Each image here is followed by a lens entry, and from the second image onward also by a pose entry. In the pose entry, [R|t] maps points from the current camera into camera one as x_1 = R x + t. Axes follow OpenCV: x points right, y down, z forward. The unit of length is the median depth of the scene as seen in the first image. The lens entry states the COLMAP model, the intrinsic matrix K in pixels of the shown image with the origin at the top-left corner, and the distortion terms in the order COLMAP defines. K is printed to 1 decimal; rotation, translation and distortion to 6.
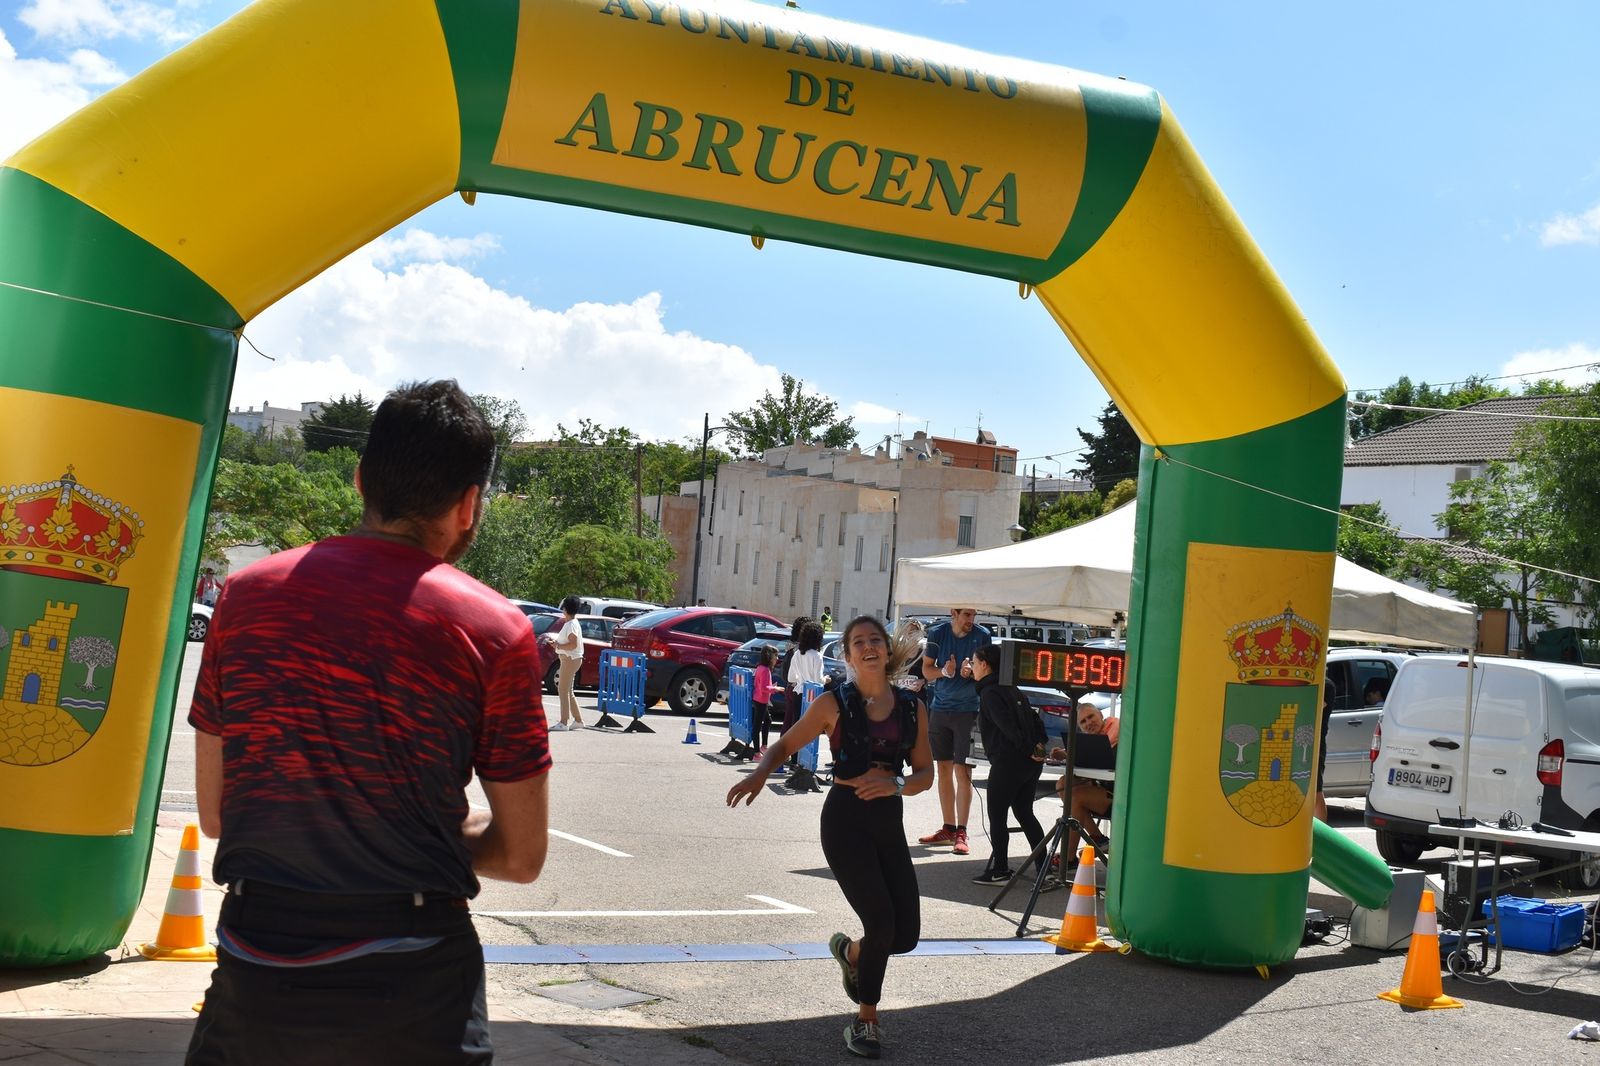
lens RADIAL K [[1861.5, 0, 800.1], [0, 1861.5, 530.0], [0, 0, 1]] dist [-0.053152, 0.009443]
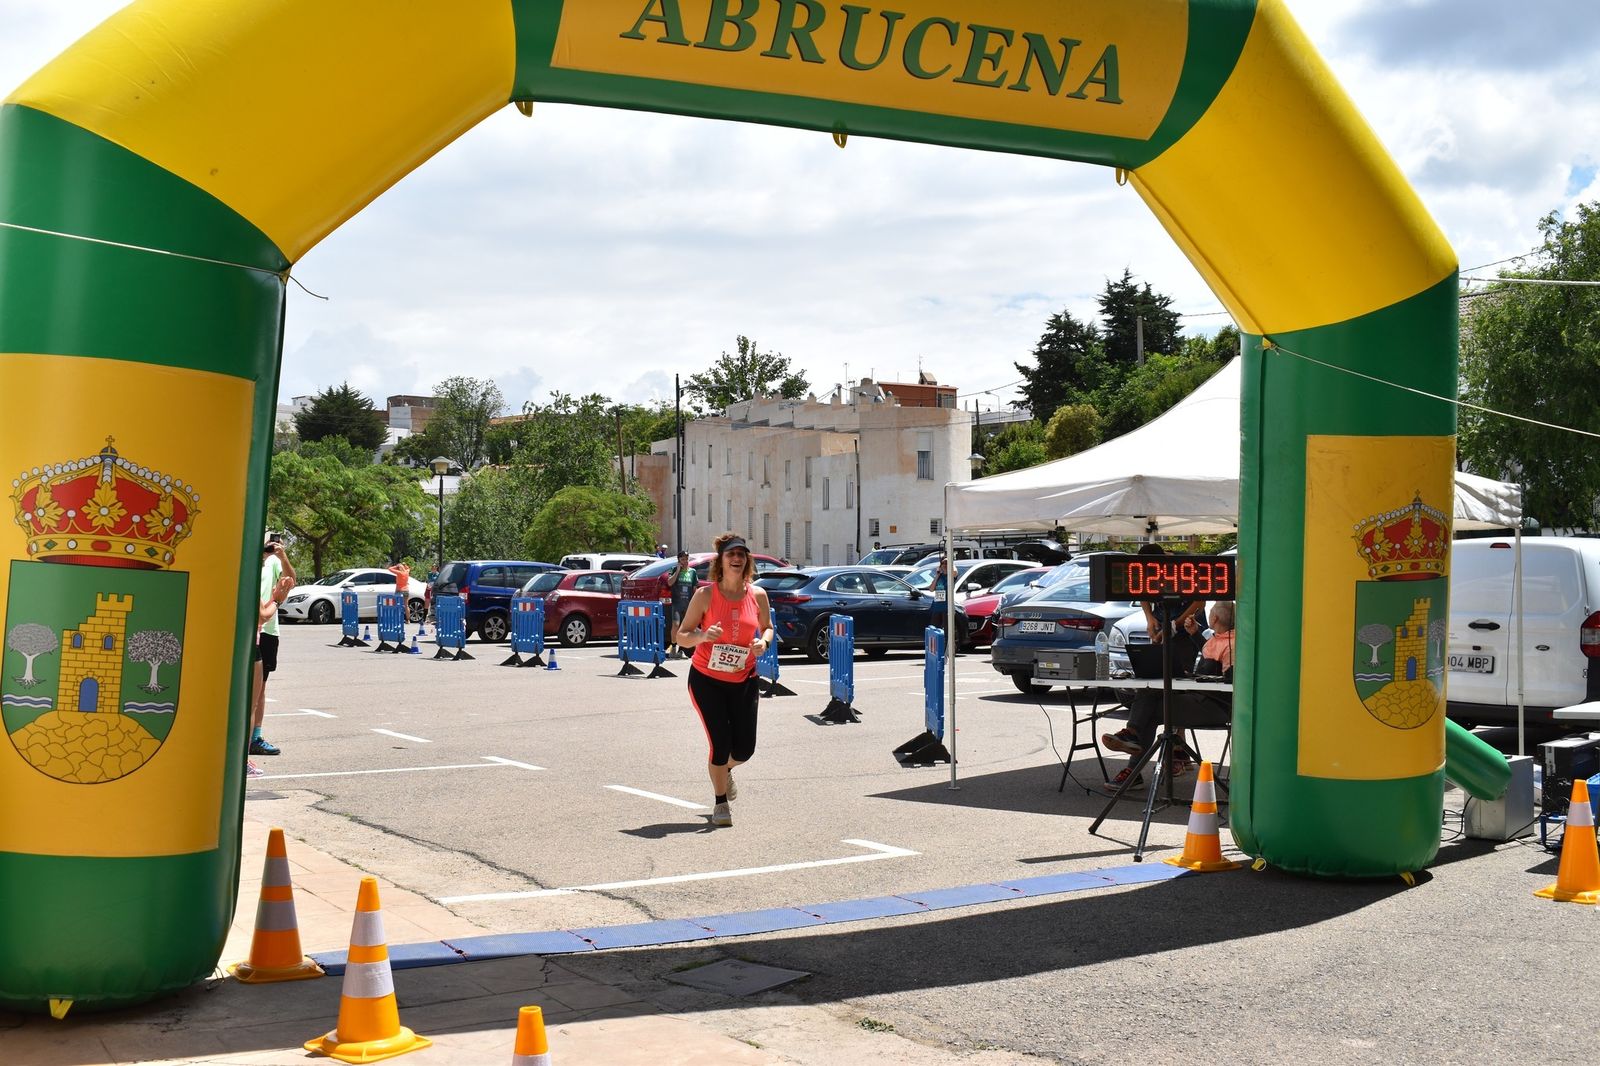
lens RADIAL K [[1702.3, 0, 798.9], [0, 1702.3, 535.7], [0, 0, 1]] dist [-0.060008, -0.037101]
pose [[0.996487, -0.080903, 0.021632, -0.038602], [0.080110, 0.996159, 0.035340, 0.004058], [-0.024408, -0.033483, 0.999141, 0.083710]]
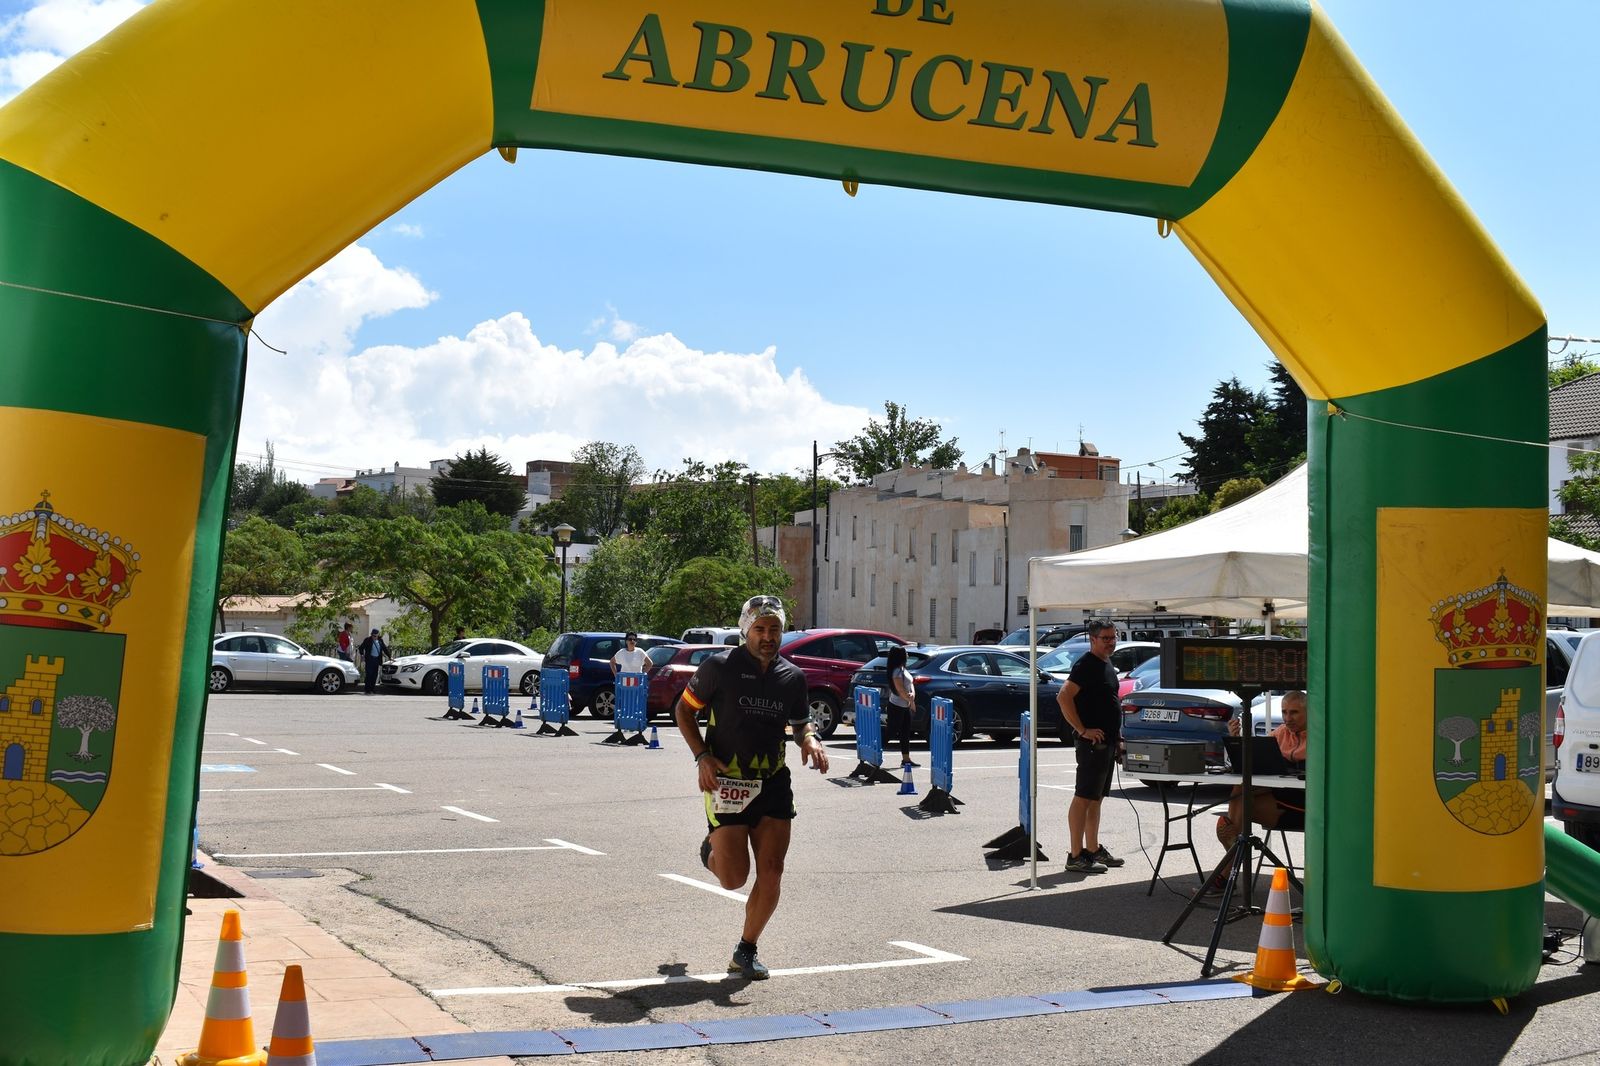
lens RADIAL K [[1786.8, 0, 800.6], [0, 1786.8, 529.6], [0, 0, 1]] dist [-0.056680, -0.016696]
pose [[0.995939, -0.065689, -0.061568, -0.003637], [0.064769, 0.997759, -0.016819, 0.007487], [0.062535, 0.012763, 0.997961, 0.096477]]
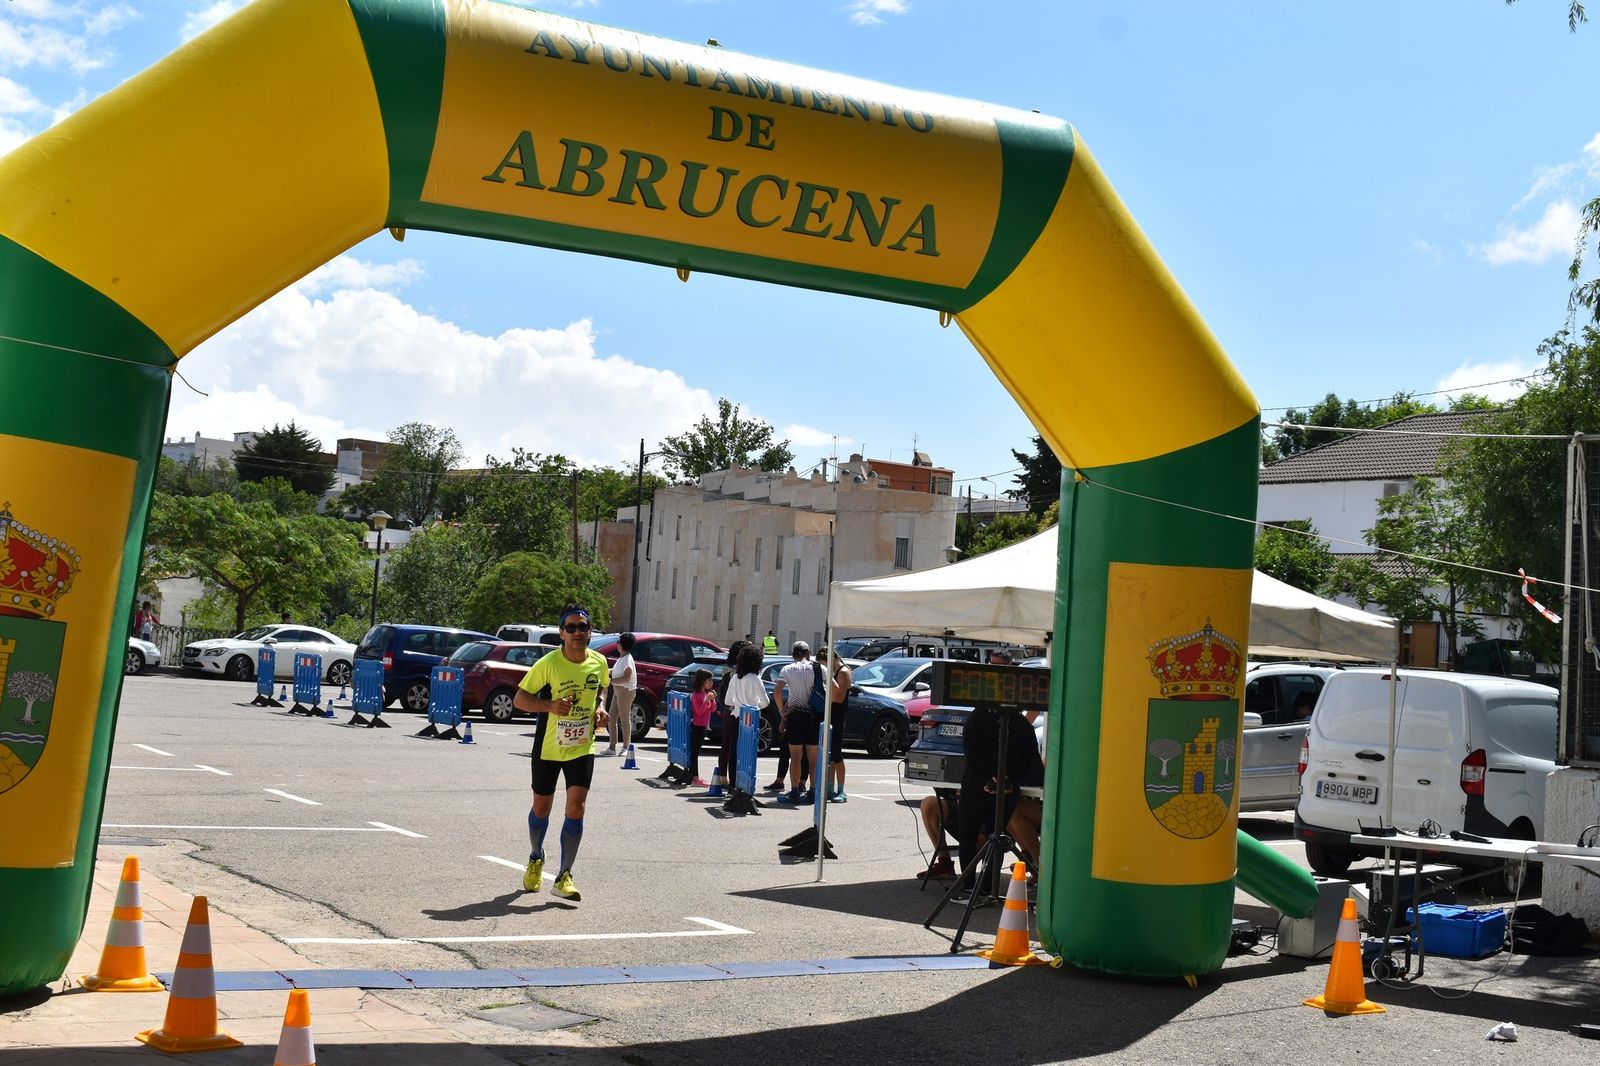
lens RADIAL K [[1861.5, 0, 800.1], [0, 1861.5, 530.0], [0, 0, 1]] dist [-0.053152, 0.009443]
pose [[0.999344, -0.013783, 0.033476, 0.002035], [0.014206, 0.999822, -0.012432, -0.000448], [-0.033298, 0.012900, 0.999362, -0.009970]]
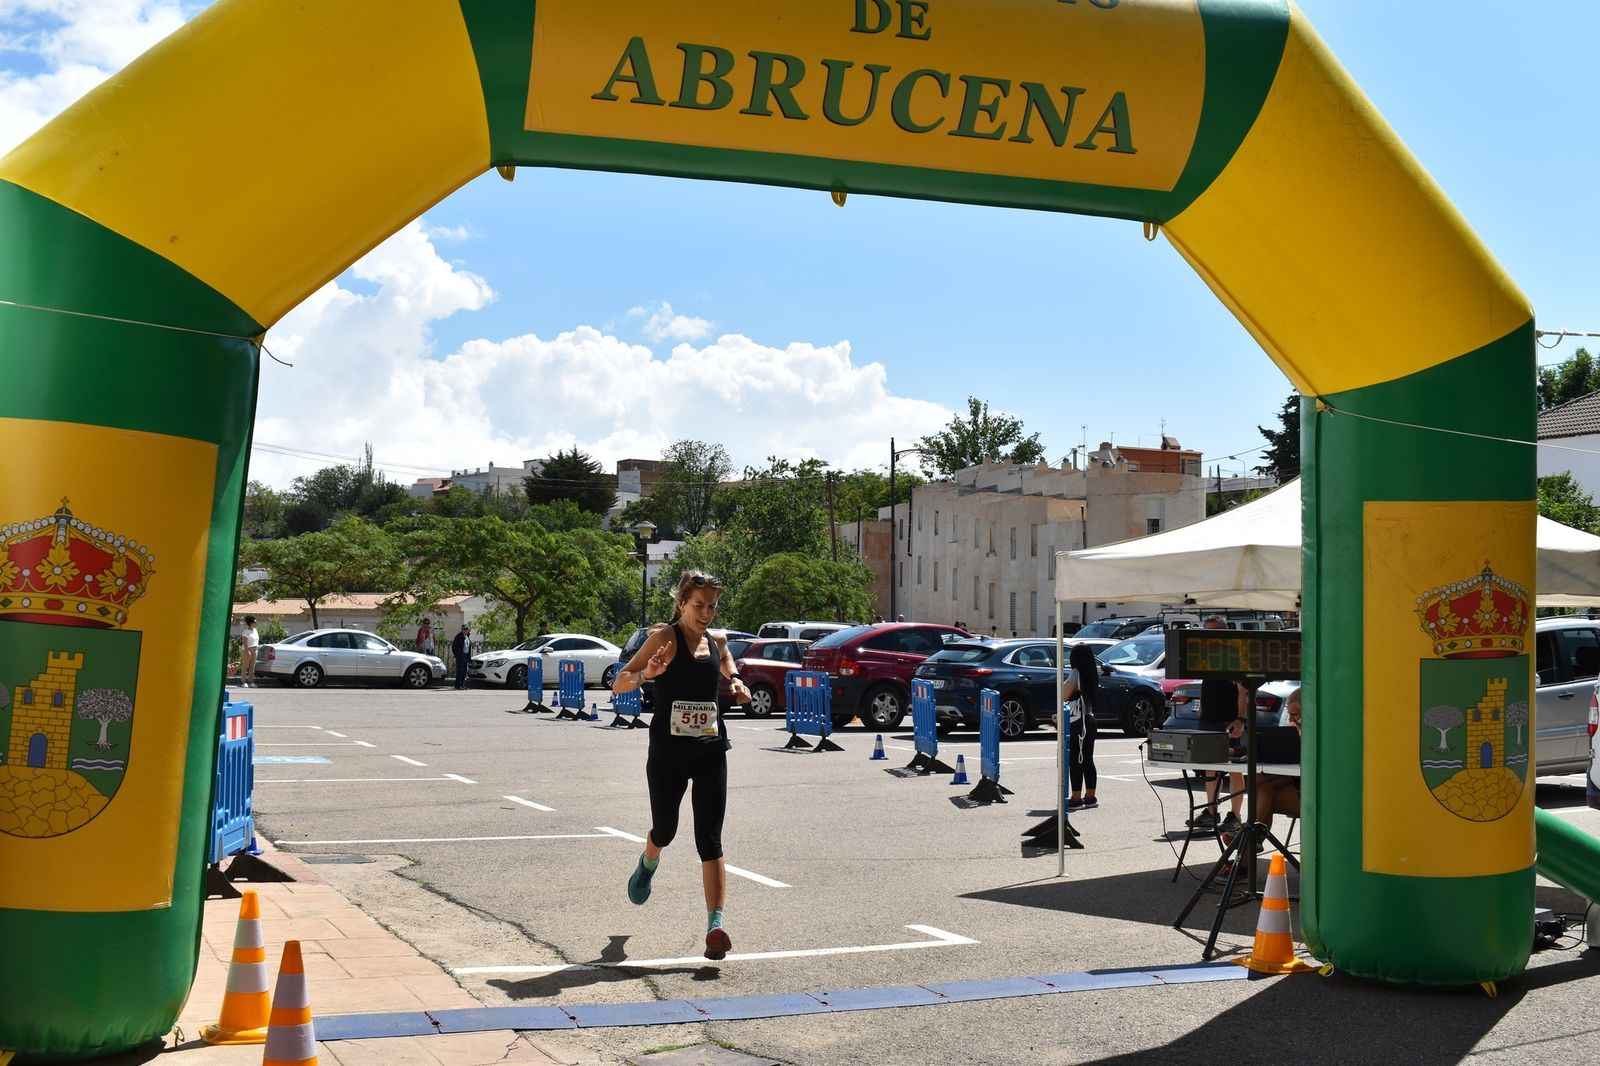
lens RADIAL K [[1760.9, 0, 800.0], [0, 1760.9, 533.0], [0, 0, 1]] dist [-0.062715, 0.001288]
pose [[0.991025, -0.072866, -0.112071, 0.020844], [0.071536, 0.997312, -0.015847, 0.008713], [0.112924, 0.007688, 0.993574, 0.087384]]
